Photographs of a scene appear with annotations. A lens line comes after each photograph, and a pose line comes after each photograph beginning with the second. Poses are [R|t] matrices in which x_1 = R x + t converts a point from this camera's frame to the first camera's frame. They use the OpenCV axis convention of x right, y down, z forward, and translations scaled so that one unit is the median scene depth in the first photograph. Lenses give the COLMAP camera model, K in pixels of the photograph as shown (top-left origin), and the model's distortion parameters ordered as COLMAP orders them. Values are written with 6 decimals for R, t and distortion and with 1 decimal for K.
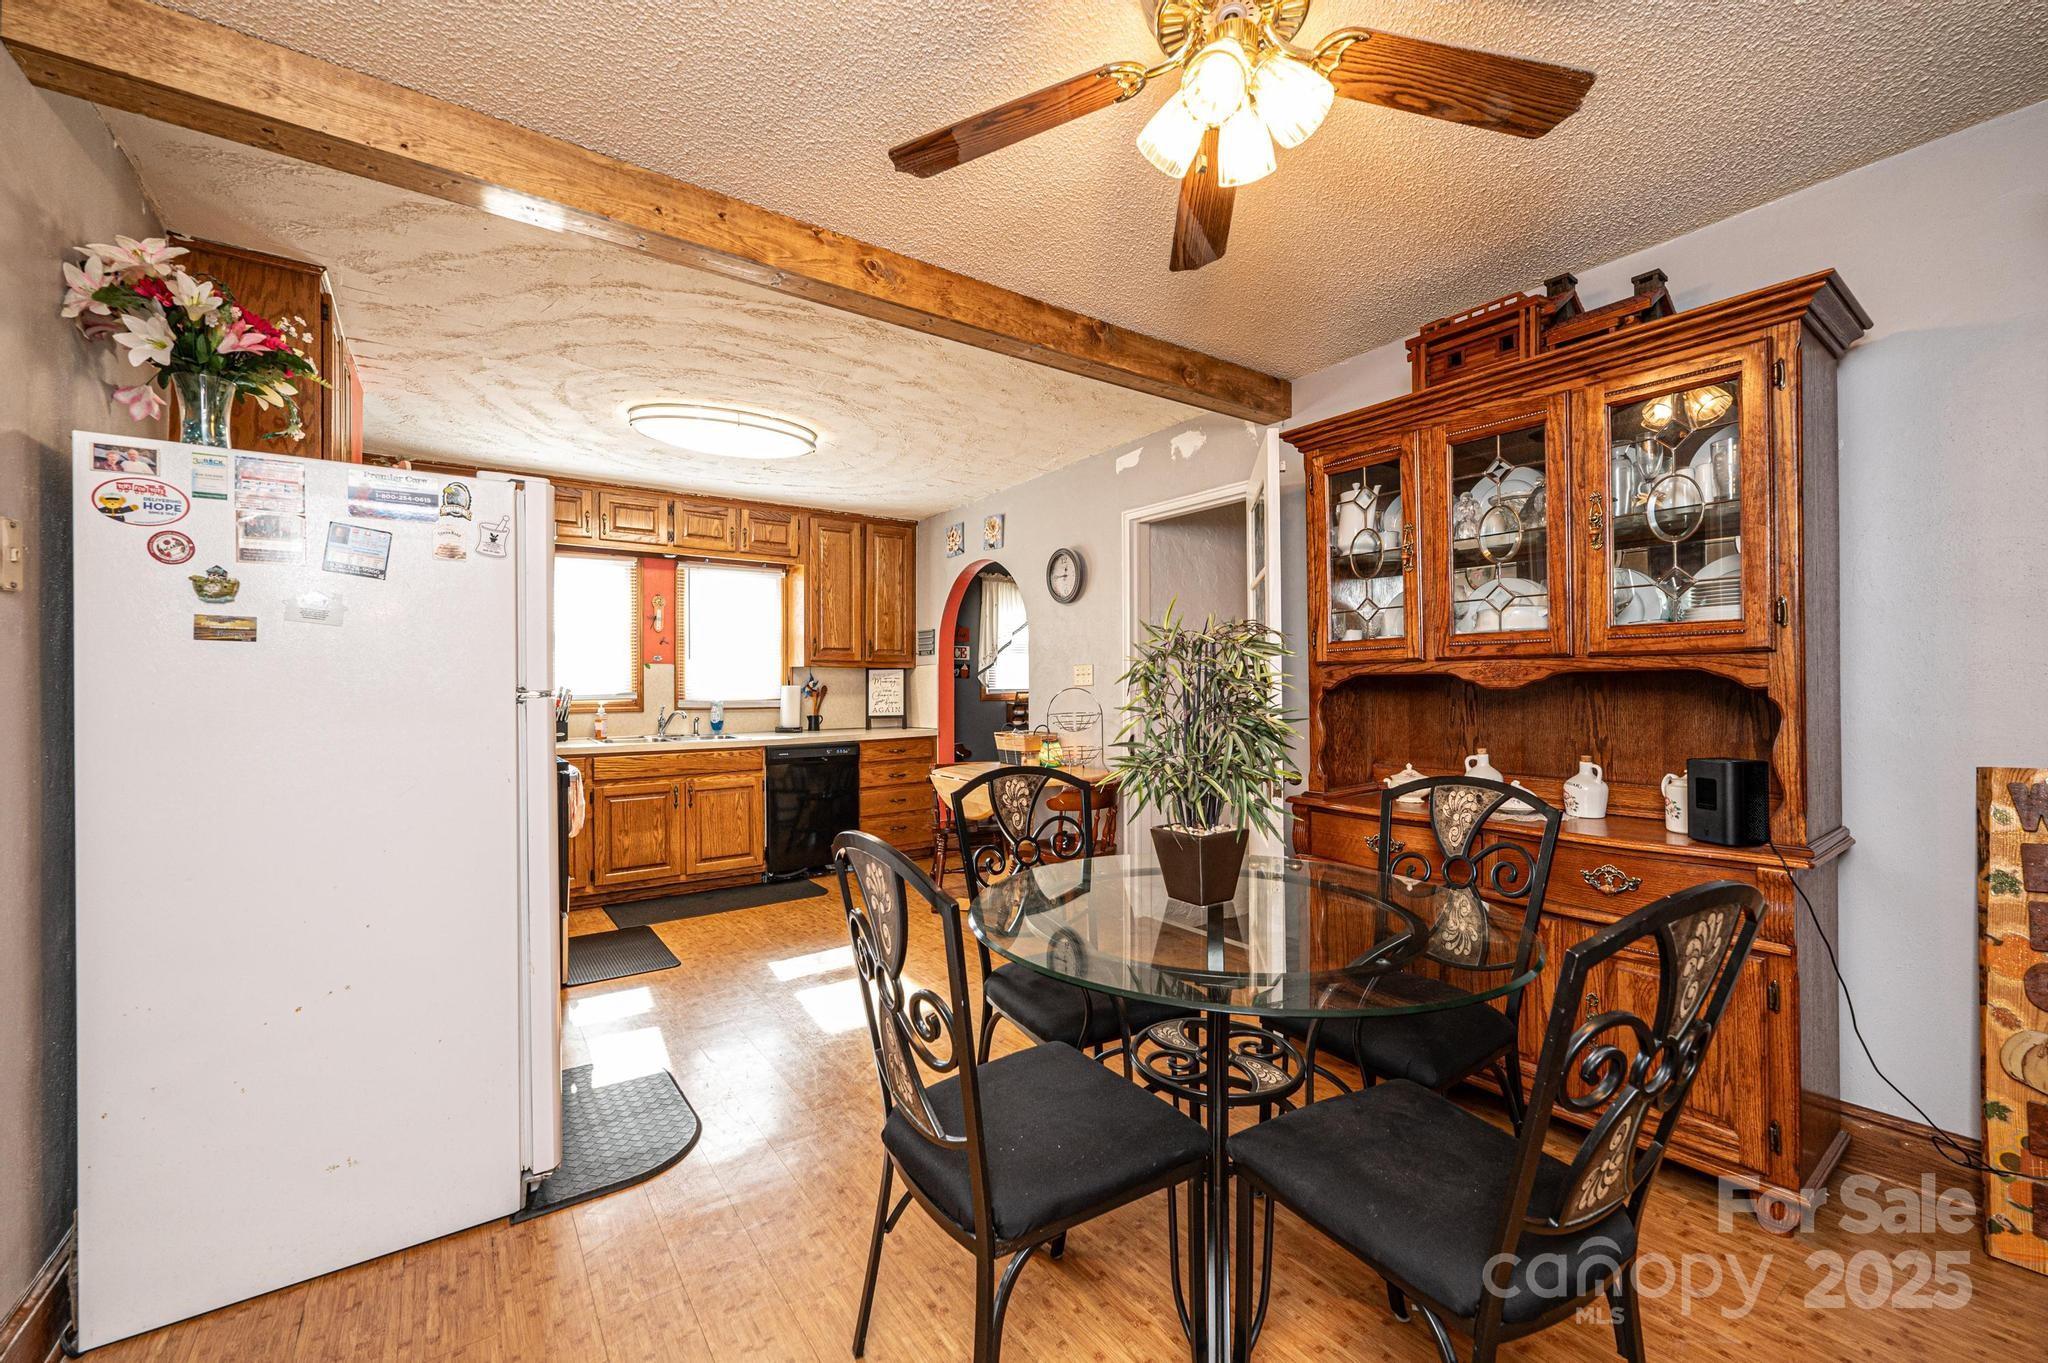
lens RADIAL K [[811.7, 0, 1024.7], [0, 811.7, 684.5], [0, 0, 1]] dist [-0.001071, -0.000105]
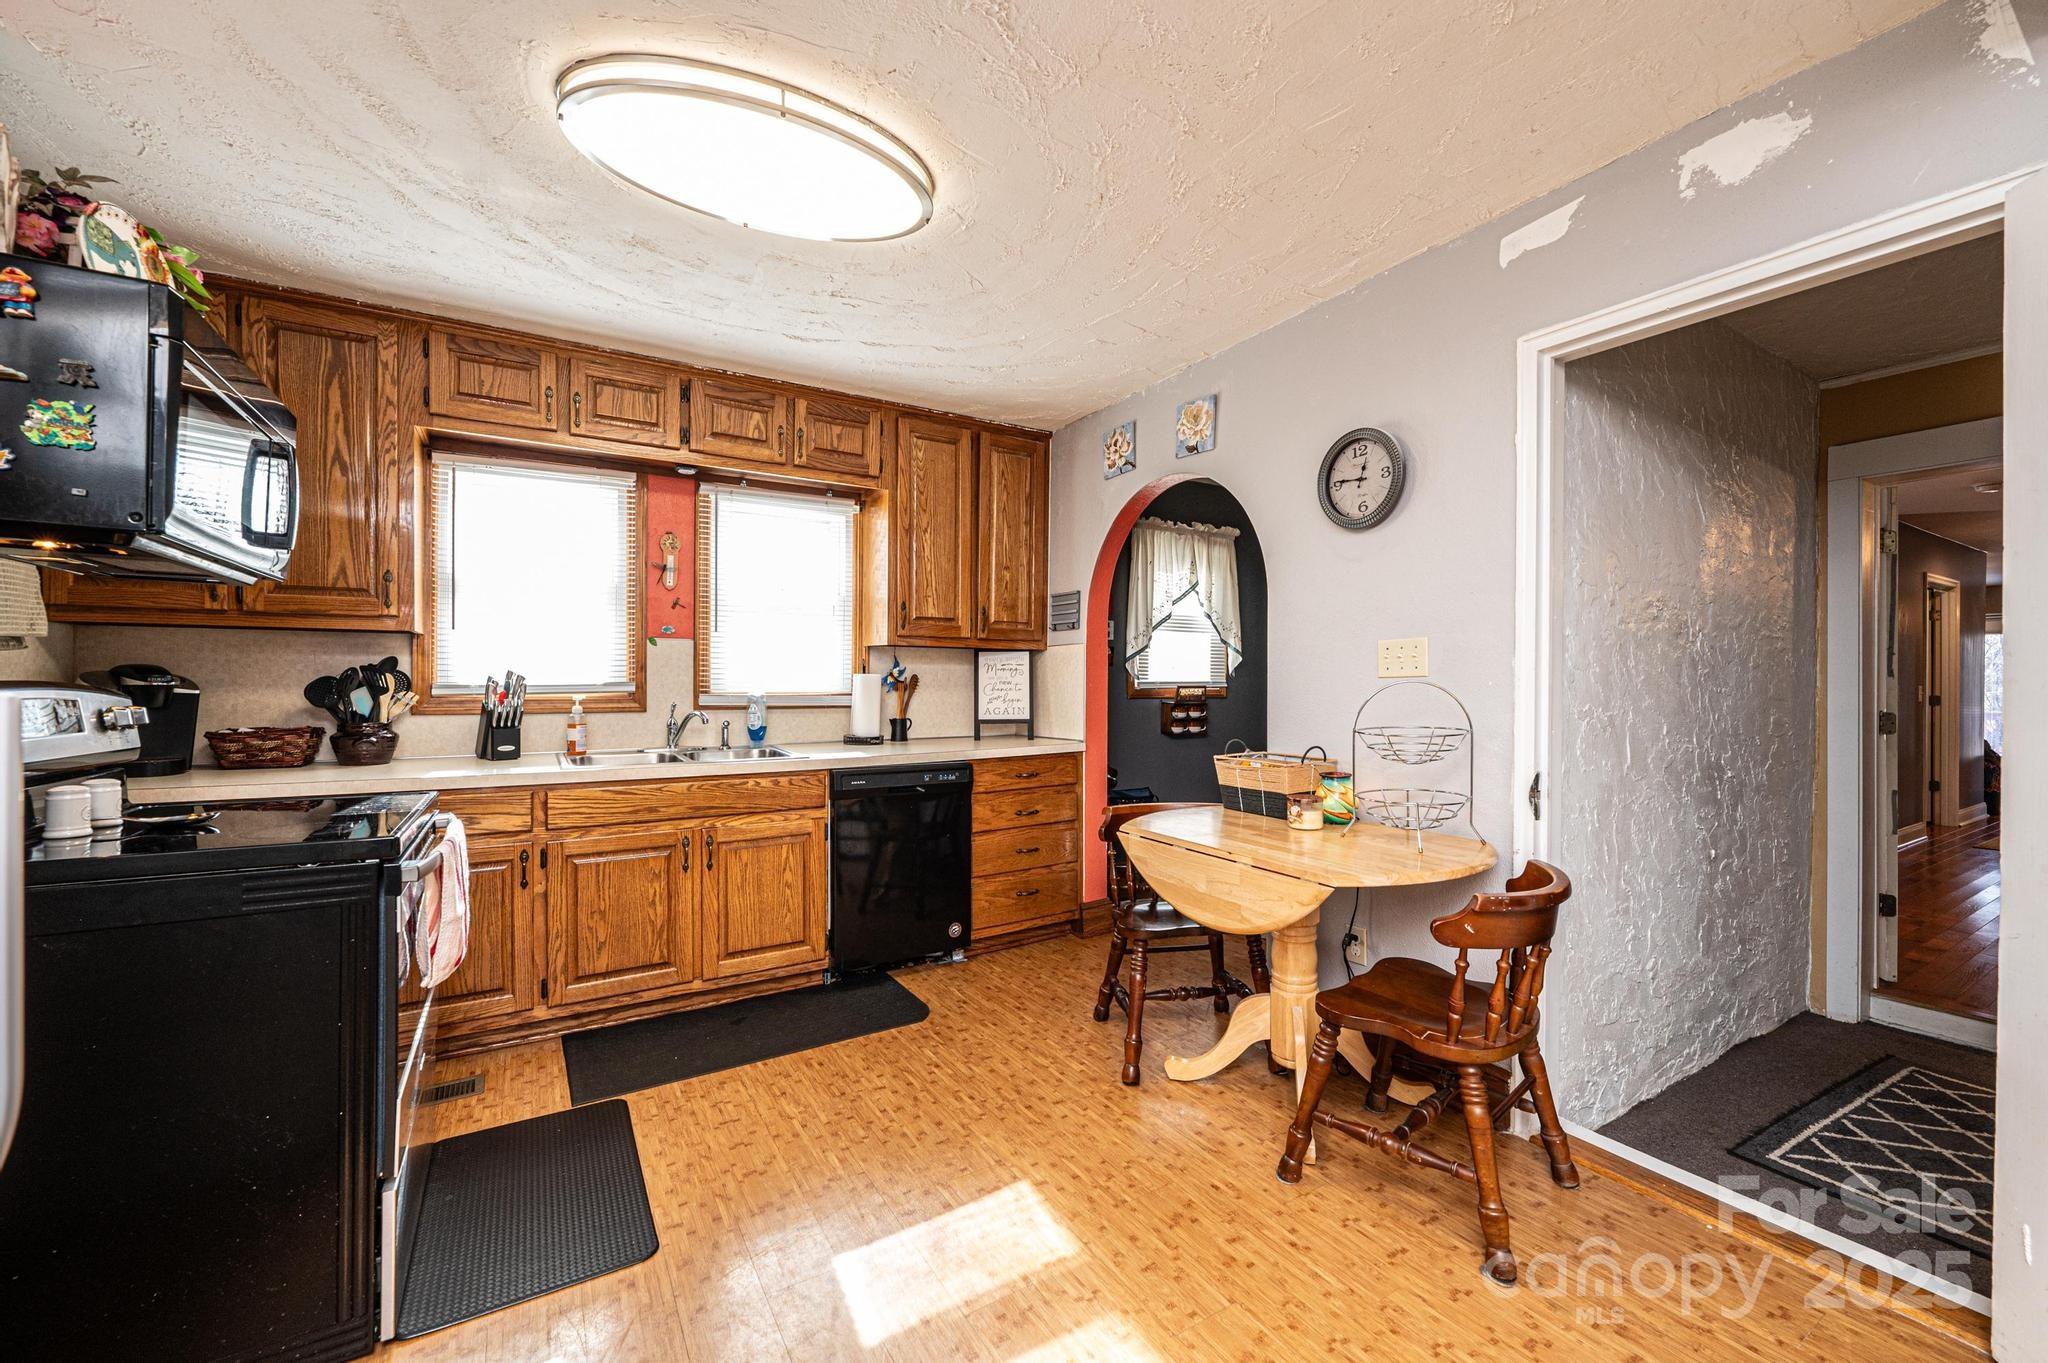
lens RADIAL K [[811.7, 0, 1024.7], [0, 811.7, 684.5], [0, 0, 1]] dist [-0.001071, -0.000105]
pose [[0.997617, 0.009106, -0.068399, -0.120894], [-0.008550, 0.999928, 0.008416, 0.003632], [0.068470, -0.007811, 0.997623, 0.366753]]
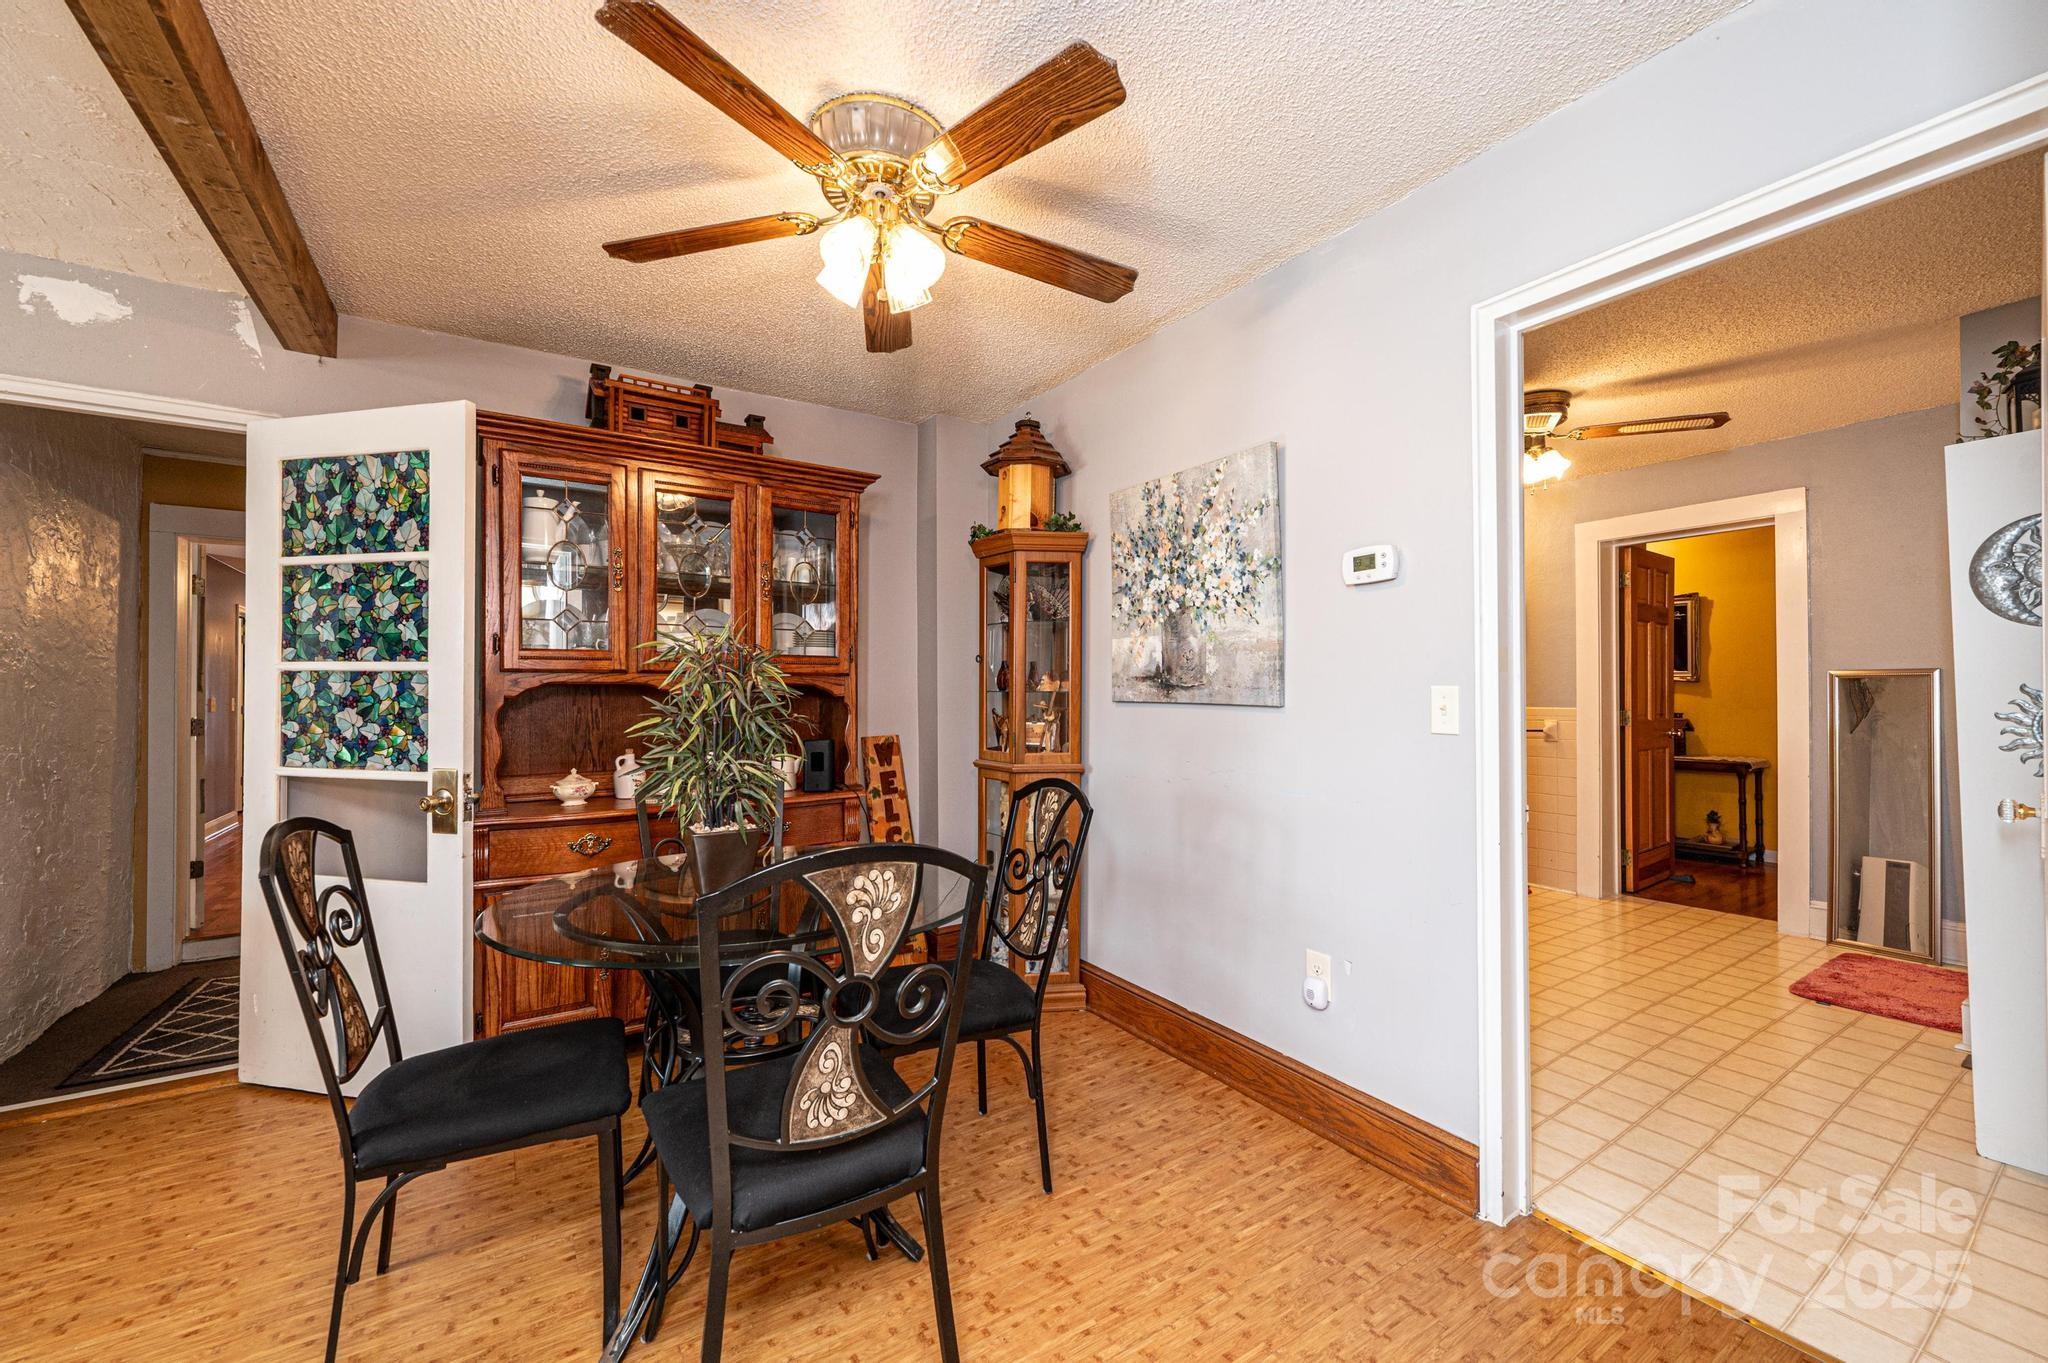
lens RADIAL K [[811.7, 0, 1024.7], [0, 811.7, 684.5], [0, 0, 1]] dist [-0.001071, -0.000105]
pose [[0.040522, 0.018244, 0.999012, -0.271864], [-0.002718, 0.999832, -0.018148, 0.002903], [-0.999175, -0.001980, 0.040565, 0.181461]]
